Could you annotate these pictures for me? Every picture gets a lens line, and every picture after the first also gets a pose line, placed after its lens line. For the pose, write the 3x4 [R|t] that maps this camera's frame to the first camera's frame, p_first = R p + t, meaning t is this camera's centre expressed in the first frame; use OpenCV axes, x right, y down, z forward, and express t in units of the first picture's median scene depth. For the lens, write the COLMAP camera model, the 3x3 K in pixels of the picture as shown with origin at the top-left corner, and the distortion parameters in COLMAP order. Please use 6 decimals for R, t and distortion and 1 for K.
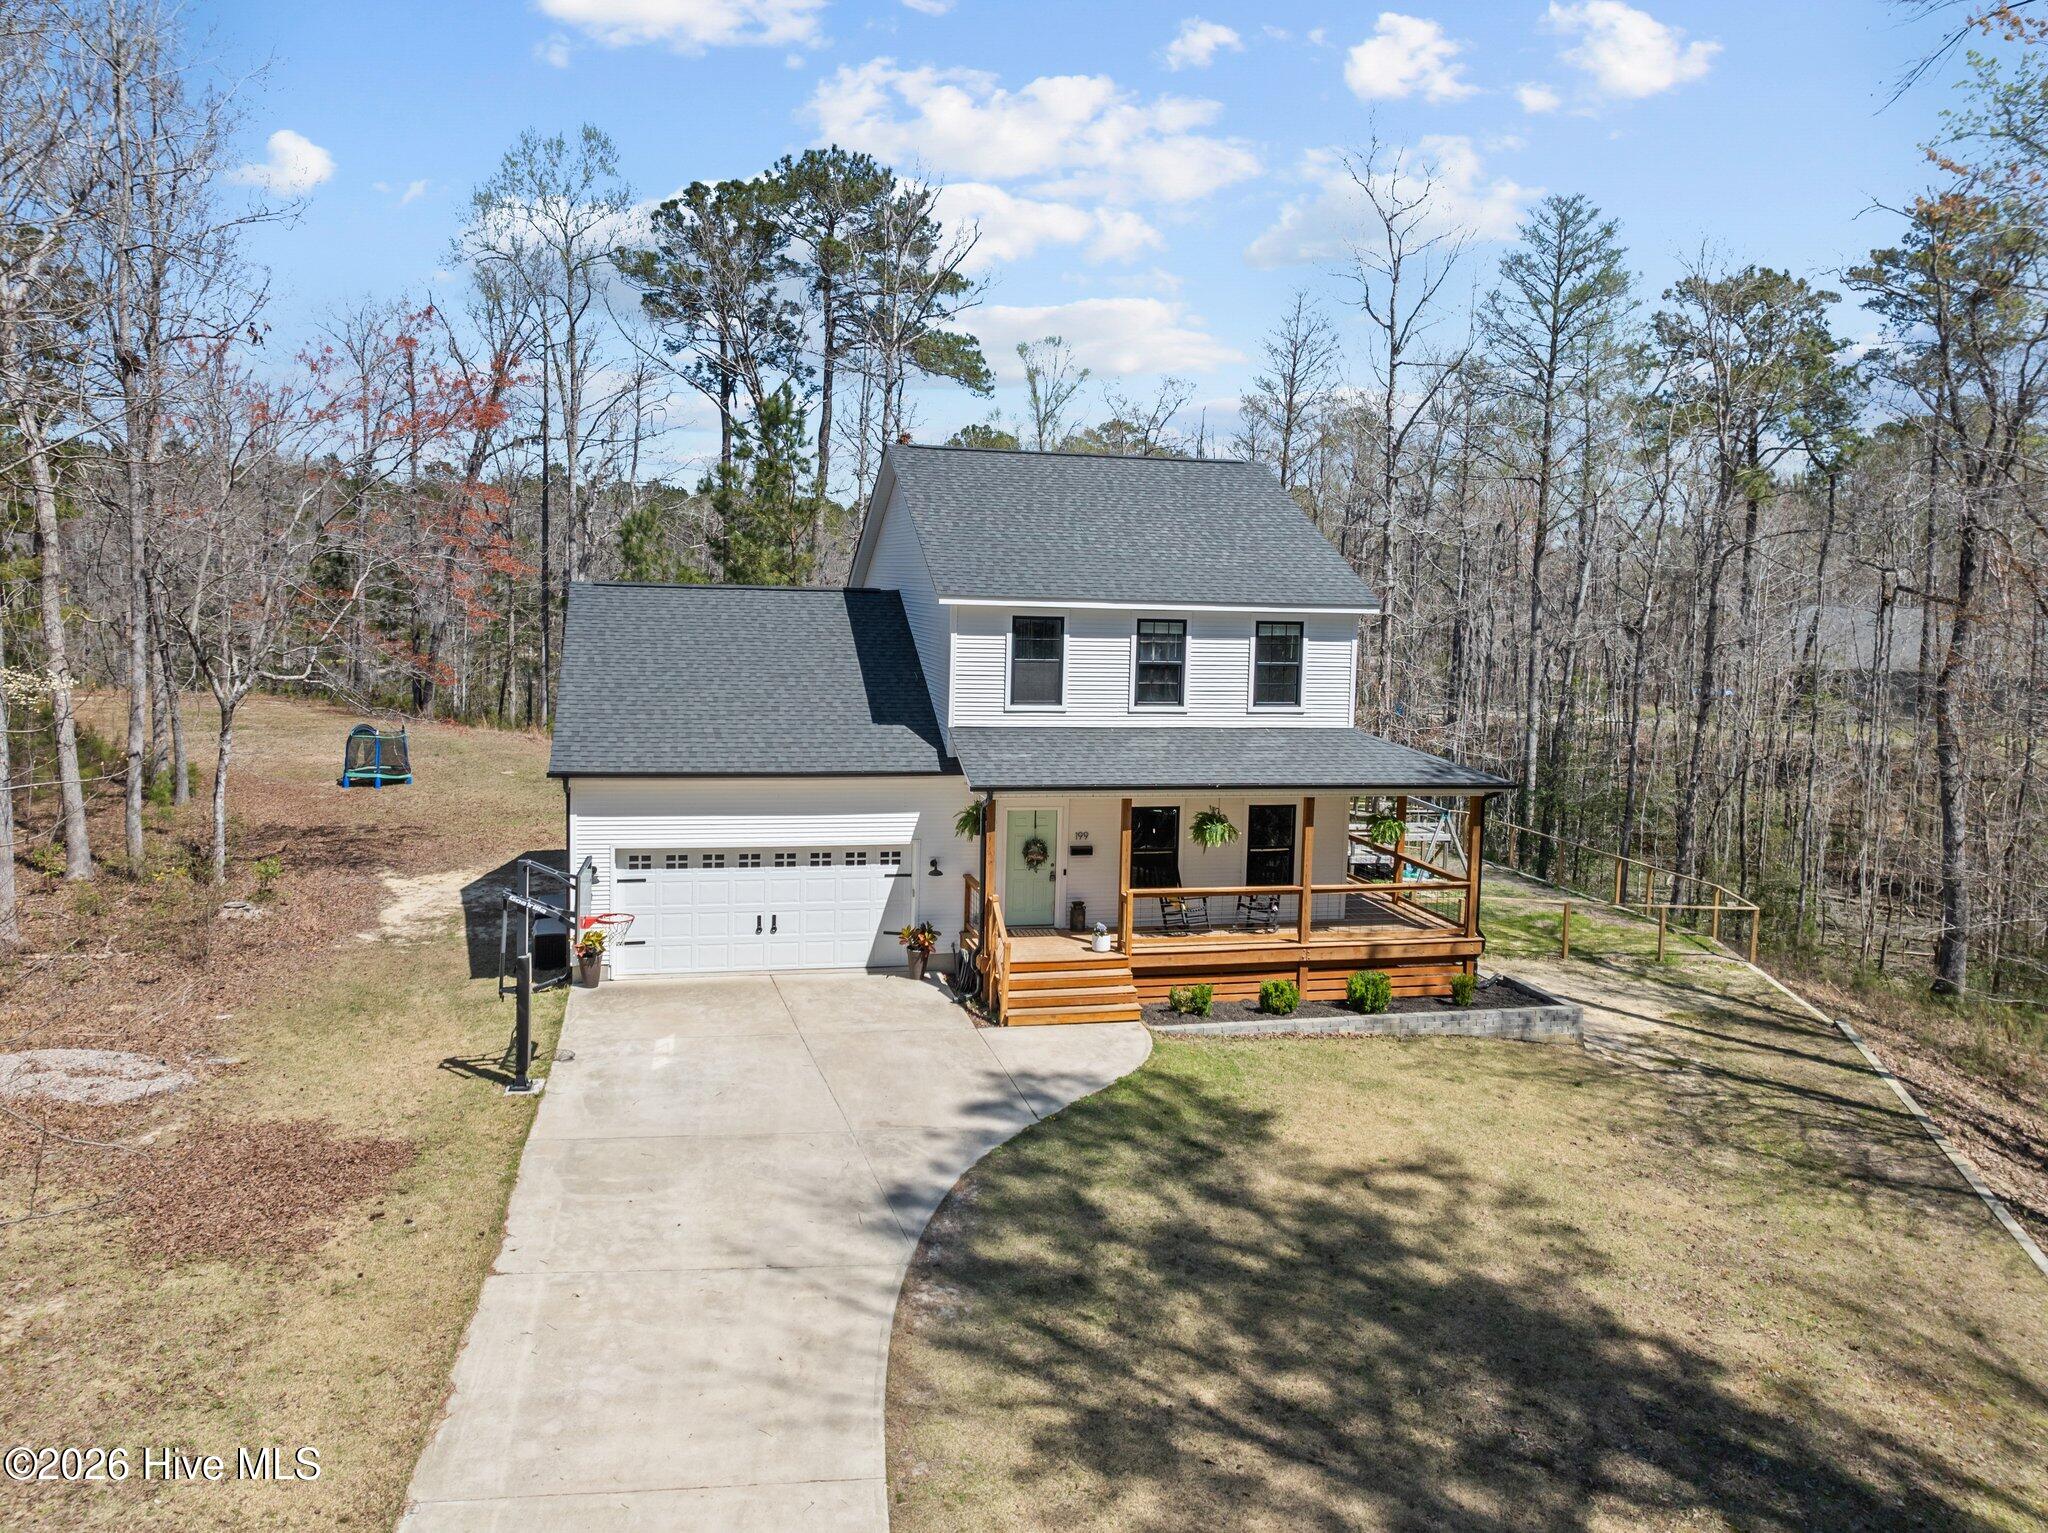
lens RADIAL K [[1645.2, 0, 1024.0], [0, 1645.2, 766.5], [0, 0, 1]] dist [-0.001228, 0.001425]
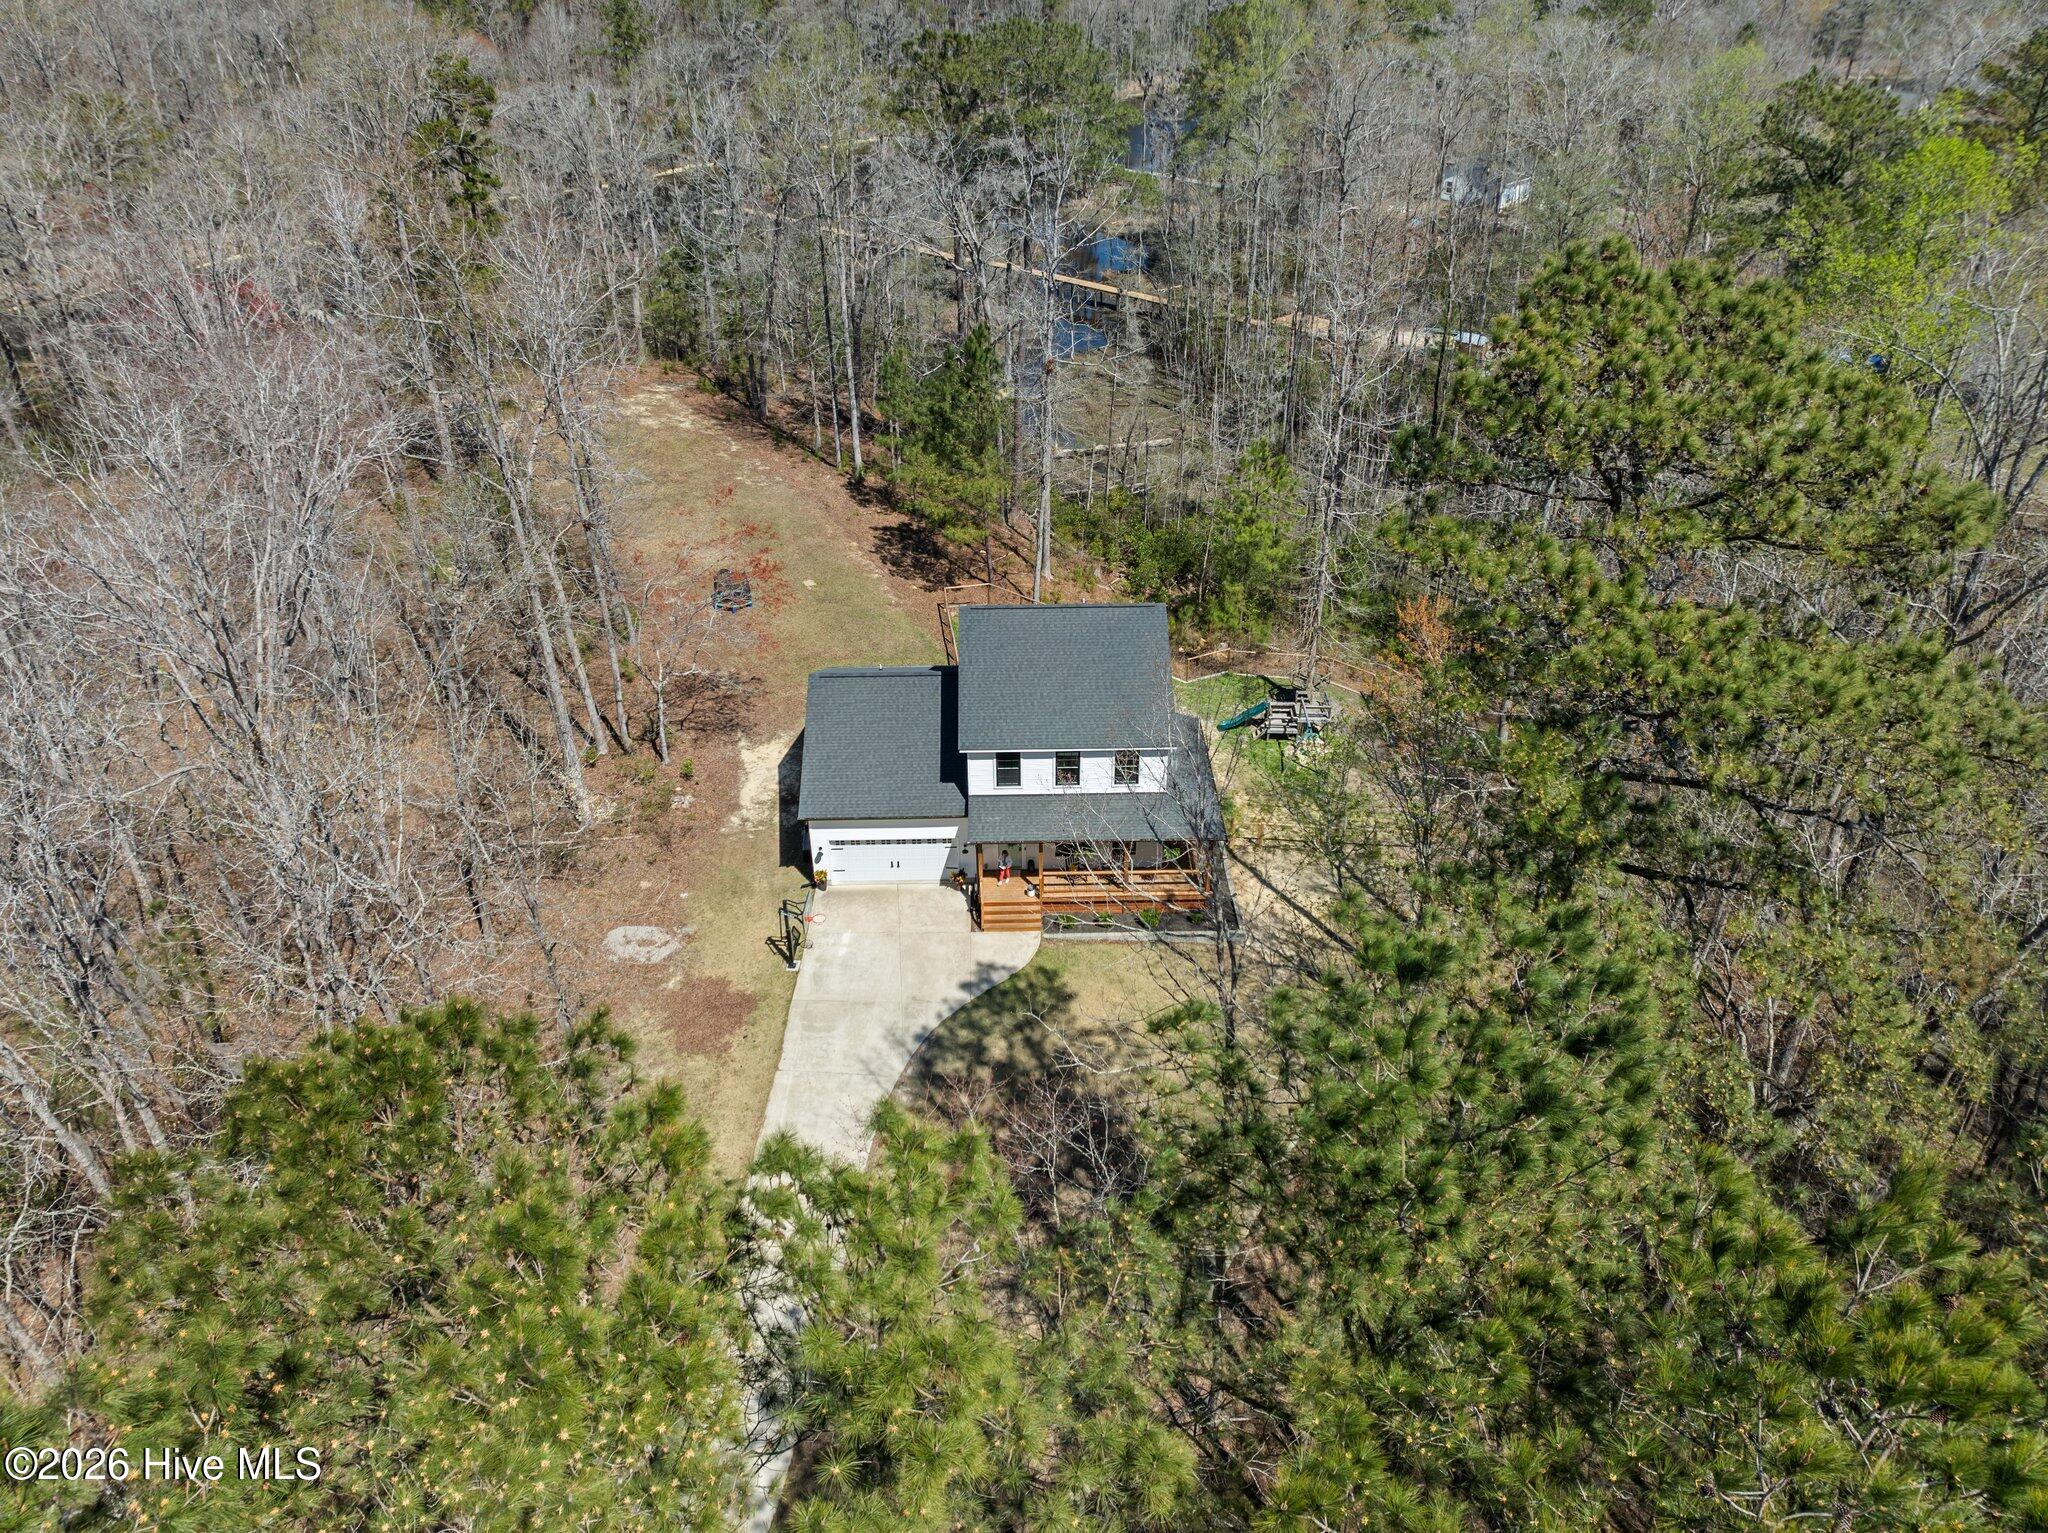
lens RADIAL K [[1645.2, 0, 1024.0], [0, 1645.2, 766.5], [0, 0, 1]] dist [-0.001228, 0.001425]
pose [[0.972366, 0.095135, -0.213198, 0.506669], [0.018866, 0.878200, 0.477922, -1.141499], [0.232697, -0.468737, 0.852137, -0.883012]]
